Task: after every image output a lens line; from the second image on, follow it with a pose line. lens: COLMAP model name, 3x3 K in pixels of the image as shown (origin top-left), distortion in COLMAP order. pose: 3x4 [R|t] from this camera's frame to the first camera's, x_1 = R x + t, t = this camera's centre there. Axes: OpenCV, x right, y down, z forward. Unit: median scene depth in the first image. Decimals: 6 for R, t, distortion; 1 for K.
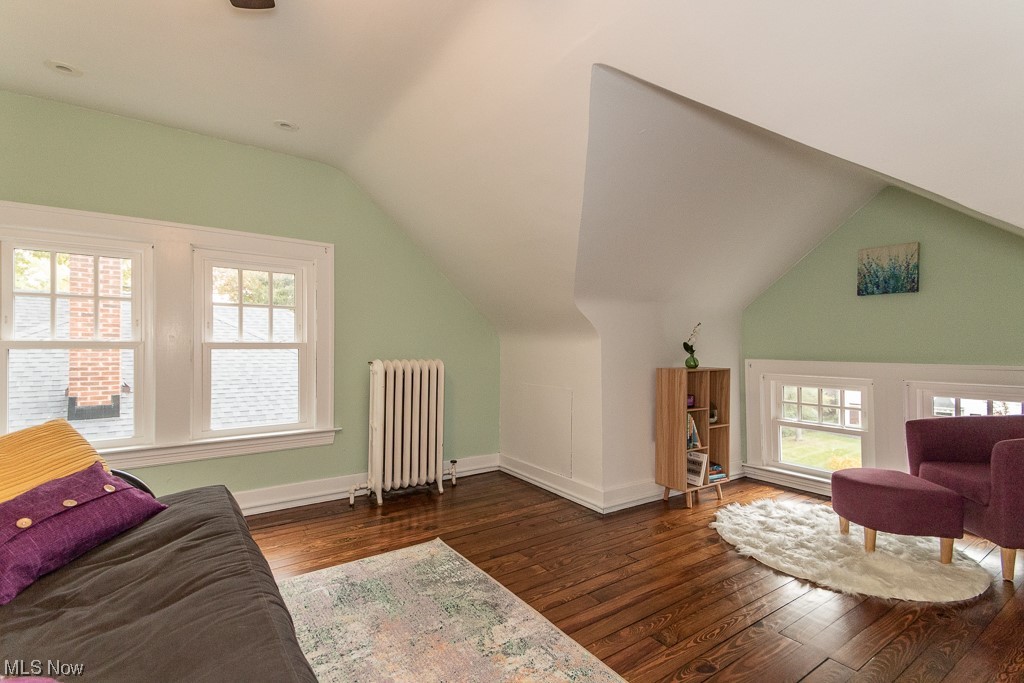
lens RADIAL K [[474.2, 0, 513.2], [0, 474.2, 347.2], [0, 0, 1]] dist [0.036061, -0.002116]
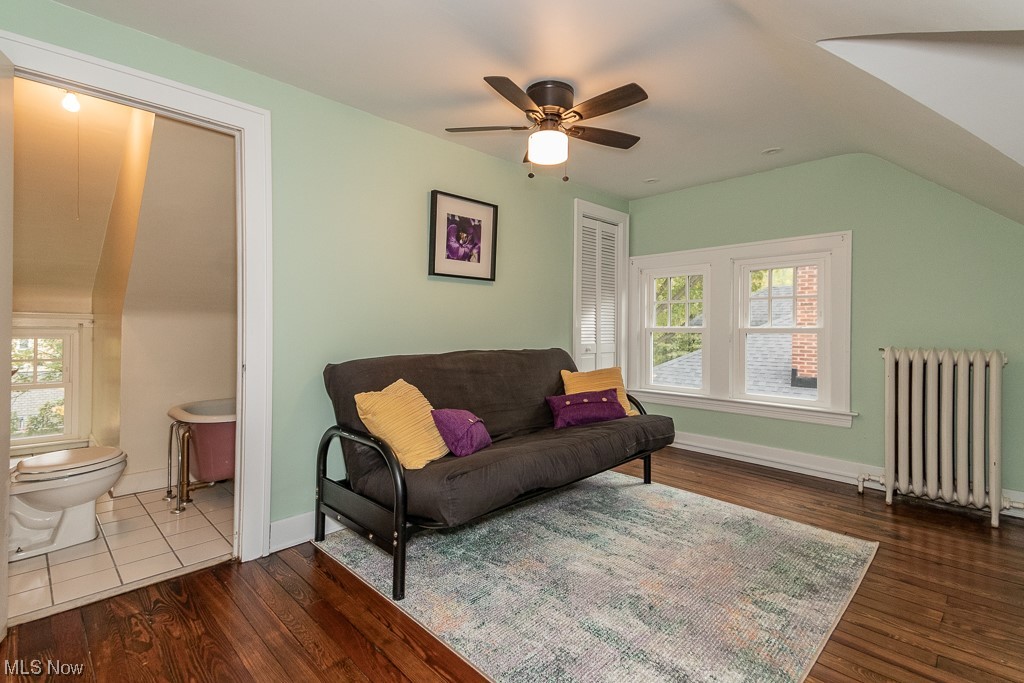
lens RADIAL K [[474.2, 0, 513.6], [0, 474.2, 332.3], [0, 0, 1]] dist [0.036061, -0.002116]
pose [[0.182839, 0.011167, -0.983079, 0.559442], [-0.004111, 0.999935, 0.010594, -0.010444], [0.983134, 0.002105, 0.182873, 0.121472]]
